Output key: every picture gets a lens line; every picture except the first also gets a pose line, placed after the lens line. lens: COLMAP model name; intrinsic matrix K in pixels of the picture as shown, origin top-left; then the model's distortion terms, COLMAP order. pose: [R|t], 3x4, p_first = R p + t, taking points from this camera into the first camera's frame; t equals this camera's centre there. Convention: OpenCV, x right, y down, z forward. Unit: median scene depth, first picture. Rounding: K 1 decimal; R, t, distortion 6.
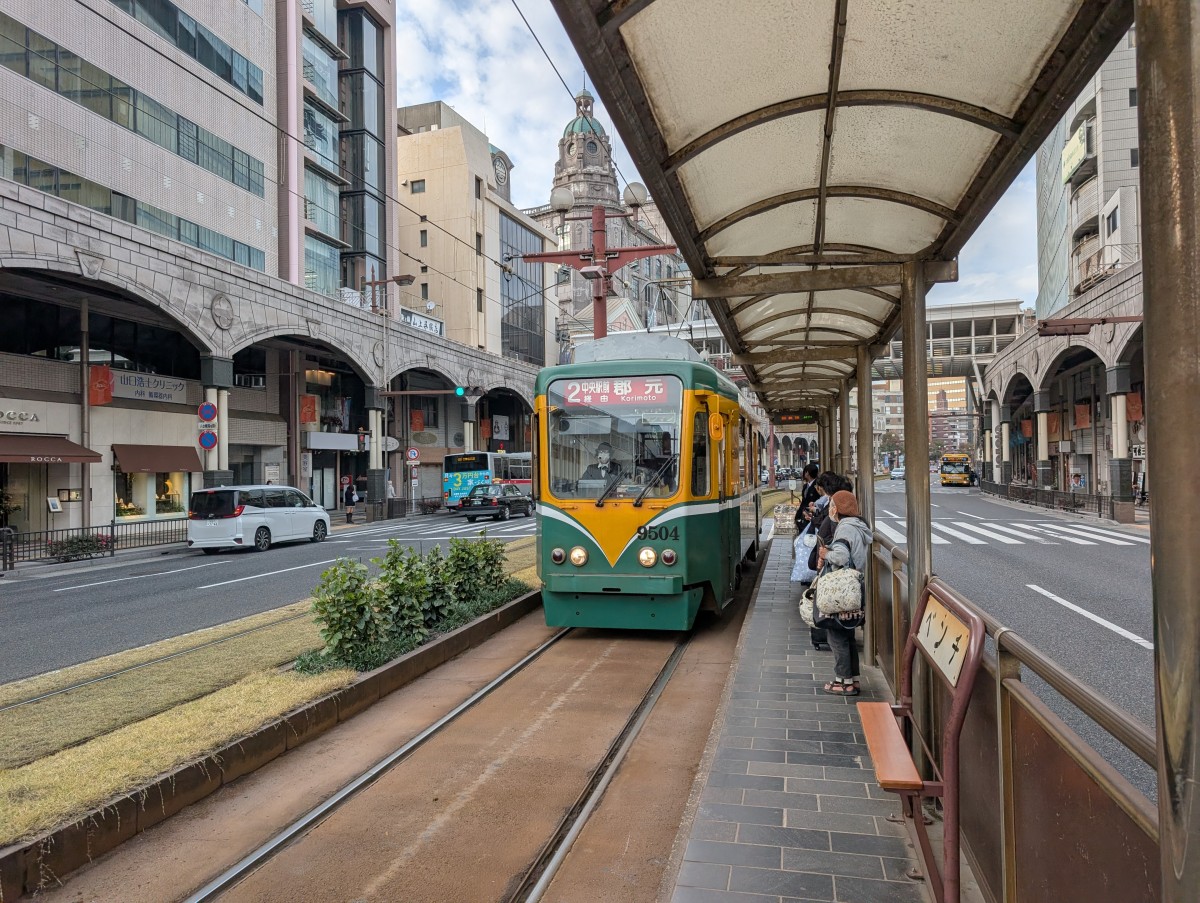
lens RADIAL K [[846.7, 0, 599.6], [0, 846.7, 454.0], [0, 0, 1]] dist [0.004943, -0.005357]
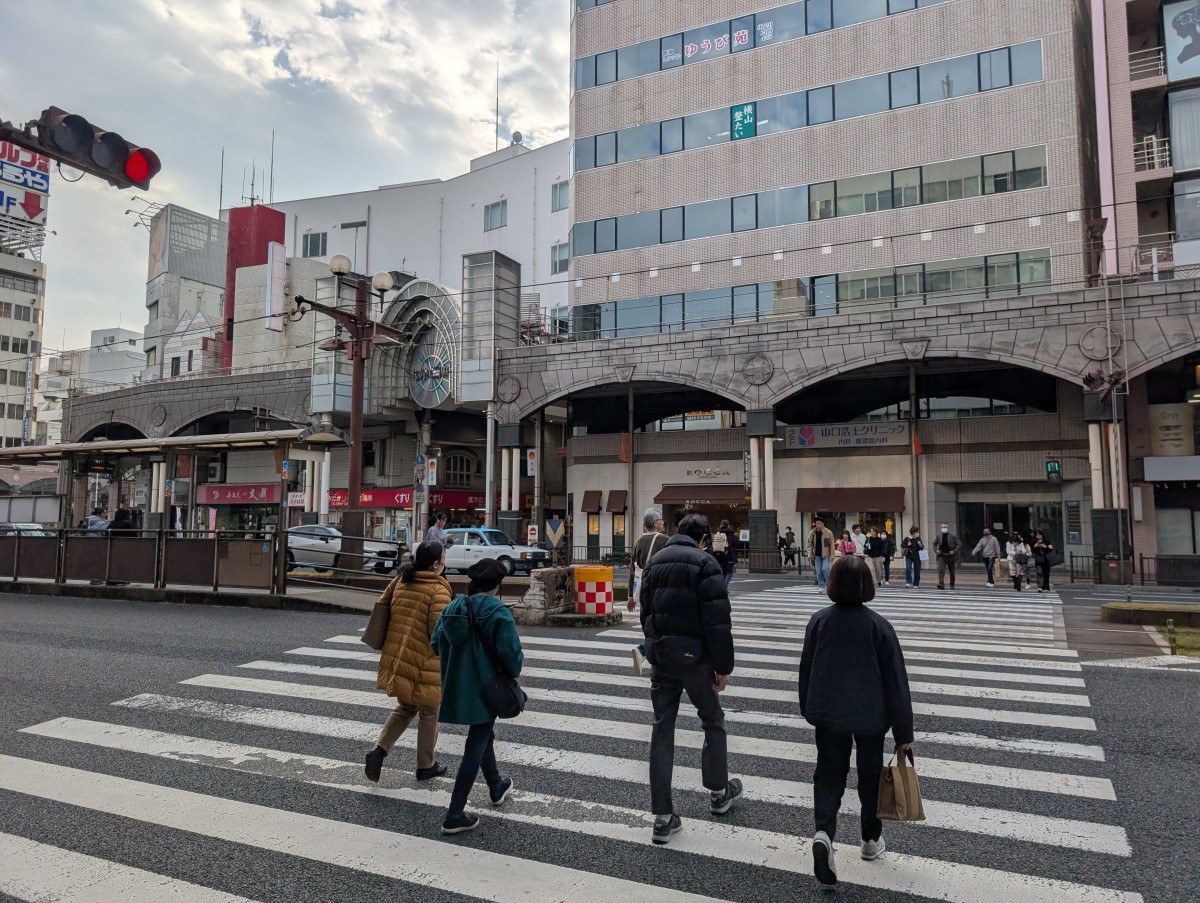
lens RADIAL K [[846.7, 0, 603.4], [0, 846.7, 449.3], [0, 0, 1]] dist [0.004943, -0.005357]
pose [[-0.237093, -0.070748, -0.968908, 0.654279], [0.016423, 0.996910, -0.076812, 0.020546], [0.971348, -0.034124, -0.235198, 1.004558]]
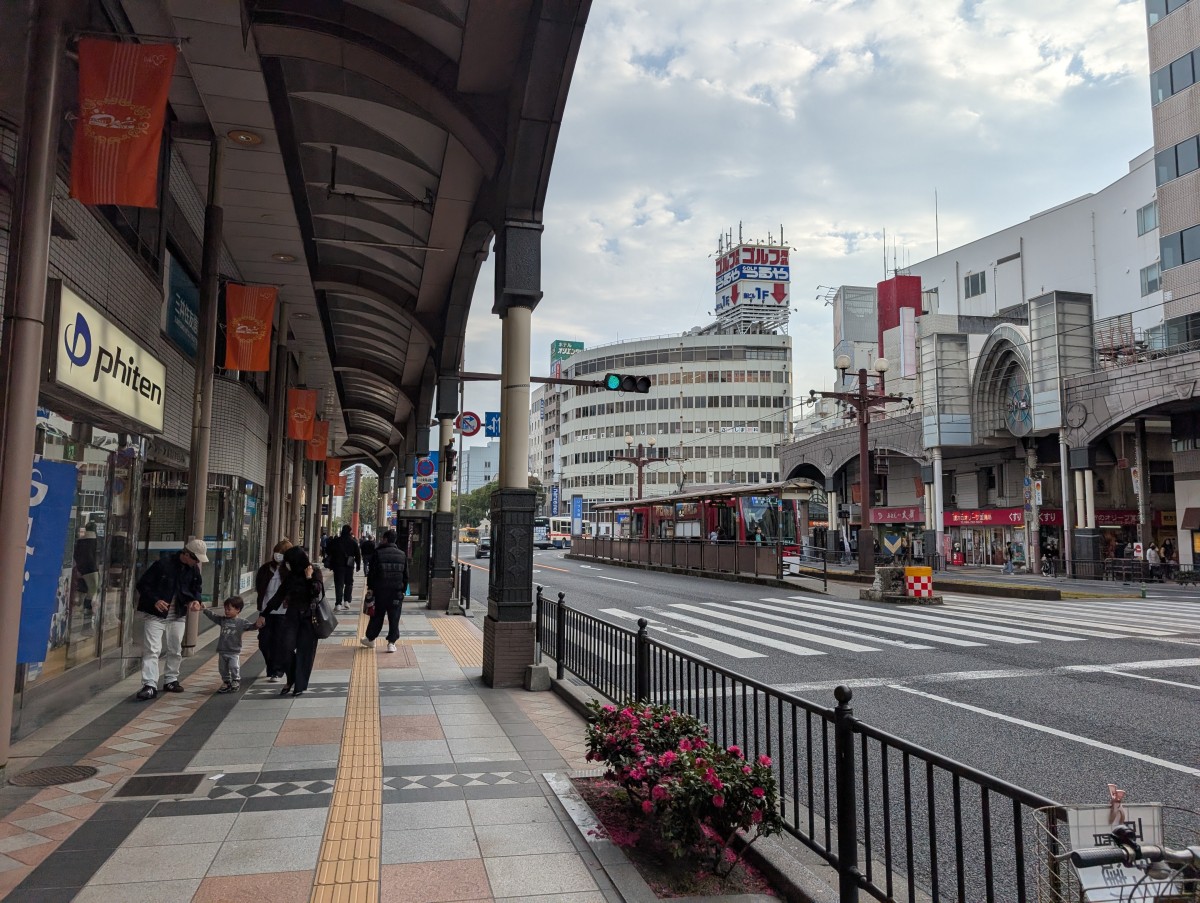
lens RADIAL K [[846.7, 0, 615.4], [0, 846.7, 437.2], [0, 0, 1]] dist [0.004943, -0.005357]
pose [[-0.881981, -0.047007, -0.468936, 0.764704], [0.012753, 0.992268, -0.123454, 0.025821], [0.471113, -0.114865, -0.874562, 1.403749]]
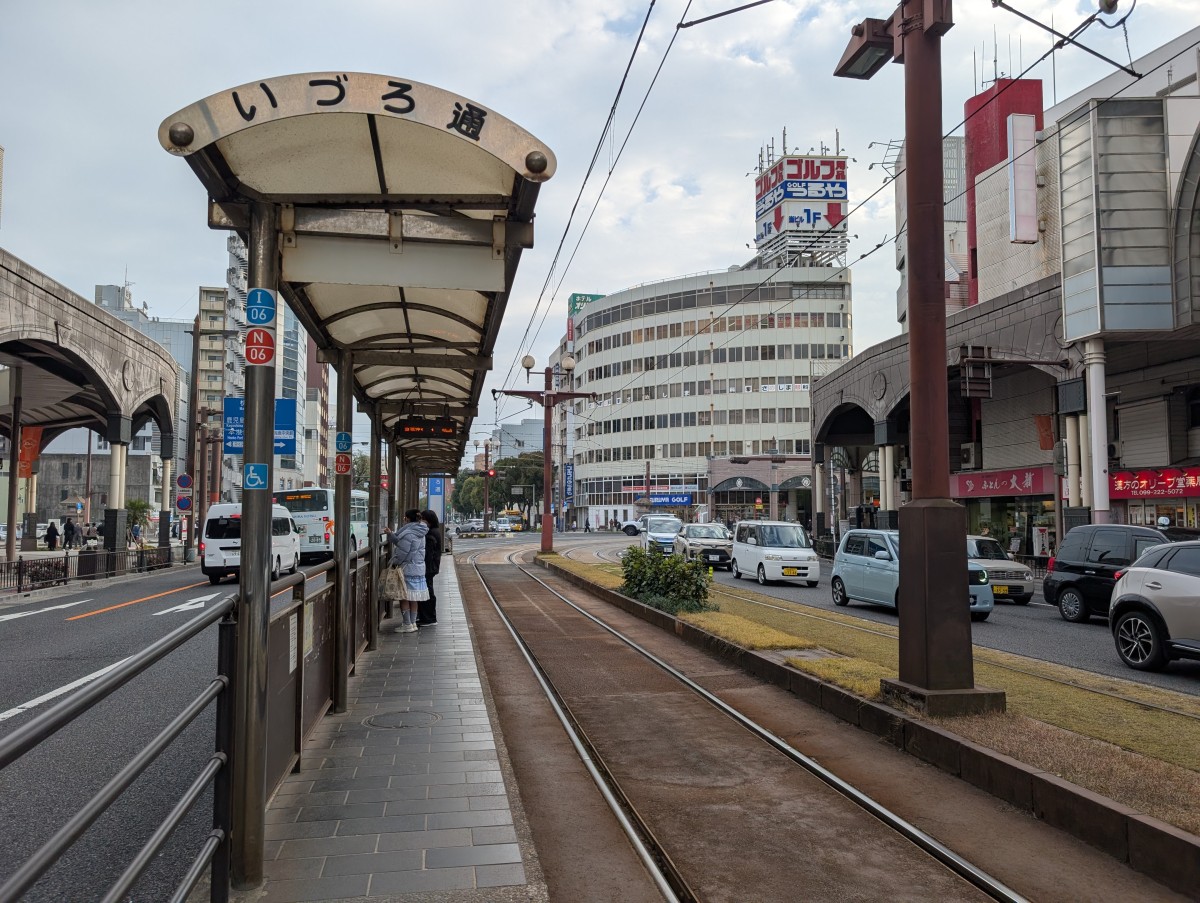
lens RADIAL K [[846.7, 0, 607.9], [0, 846.7, 469.9], [0, 0, 1]] dist [0.004943, -0.005357]
pose [[-0.922836, -0.002728, -0.385183, 0.169908], [0.025179, 0.997409, -0.067389, 0.016159], [0.384369, -0.071888, -0.920377, 0.803934]]
